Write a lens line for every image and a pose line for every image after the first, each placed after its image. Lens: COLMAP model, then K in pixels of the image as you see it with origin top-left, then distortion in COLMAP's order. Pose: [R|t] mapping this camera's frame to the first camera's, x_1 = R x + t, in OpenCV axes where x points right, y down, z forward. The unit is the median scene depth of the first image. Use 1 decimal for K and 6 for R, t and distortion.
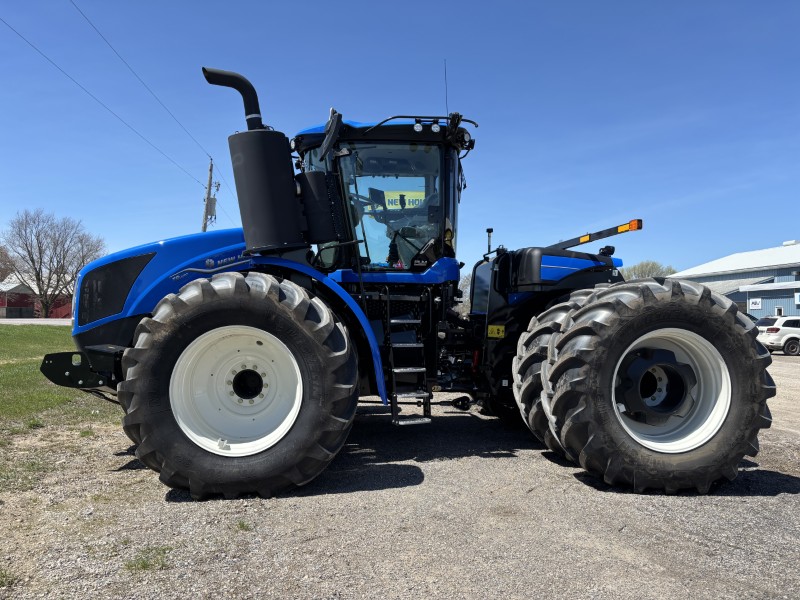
lens RADIAL K [[599.8, 0, 400.0], [0, 599.8, 300.0], [0, 0, 1]] dist [-0.002567, -0.003579]
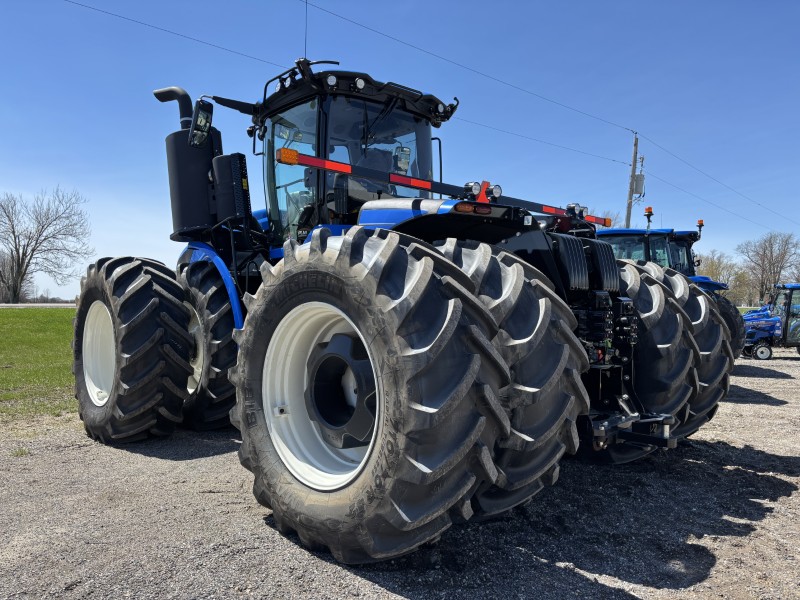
lens RADIAL K [[599.8, 0, 400.0], [0, 599.8, 300.0], [0, 0, 1]] dist [-0.002567, -0.003579]
pose [[0.672418, -0.006800, -0.740141, 0.871979], [0.025432, 0.999580, 0.013921, 0.032927], [0.739735, -0.028184, 0.672308, 0.537030]]
